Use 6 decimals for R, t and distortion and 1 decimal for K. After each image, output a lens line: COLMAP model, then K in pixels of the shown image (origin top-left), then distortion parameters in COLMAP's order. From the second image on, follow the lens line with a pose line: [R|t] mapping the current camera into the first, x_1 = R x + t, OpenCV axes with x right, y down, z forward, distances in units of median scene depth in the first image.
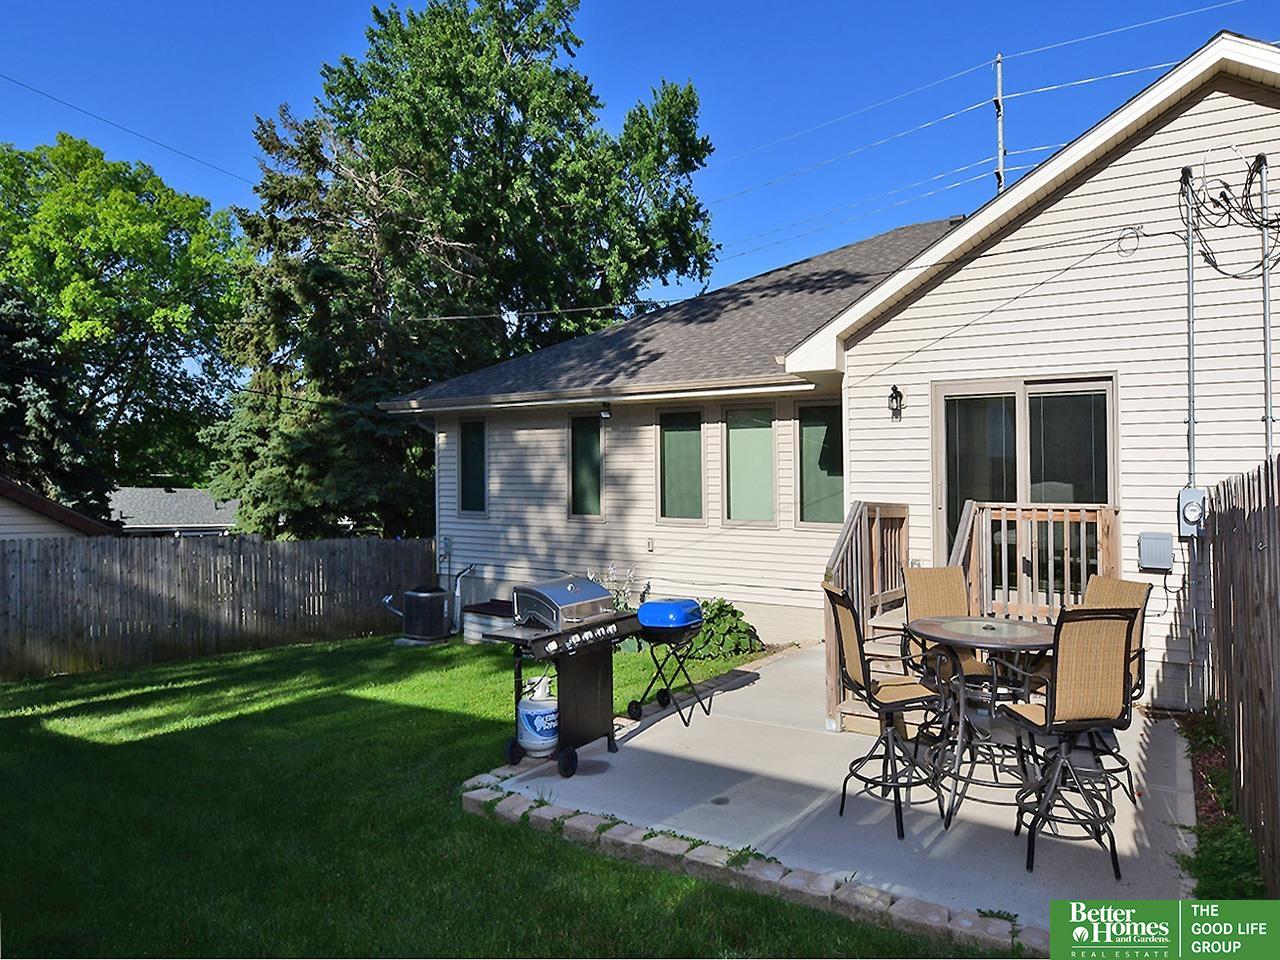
lens RADIAL K [[788.4, 0, 642.7], [0, 788.4, 475.6], [0, 0, 1]] dist [-0.006813, -0.007218]
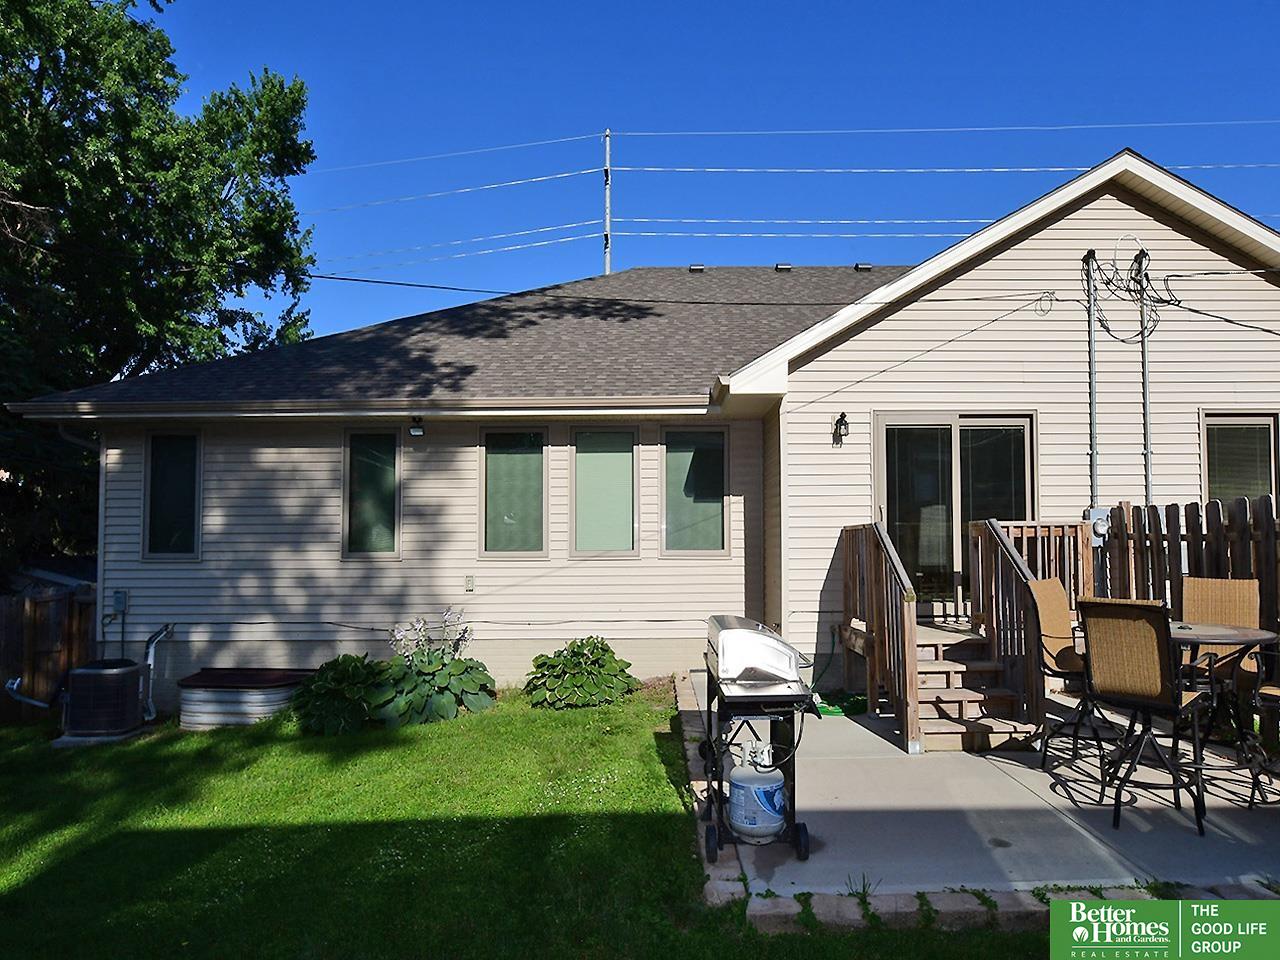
lens RADIAL K [[788.4, 0, 640.5], [0, 788.4, 479.6], [0, 0, 1]] dist [-0.006813, -0.007218]
pose [[0.856652, 0.015520, 0.515662, -0.260465], [0.005470, 0.999218, -0.039161, 0.007724], [-0.515866, 0.036368, 0.855897, 0.145868]]
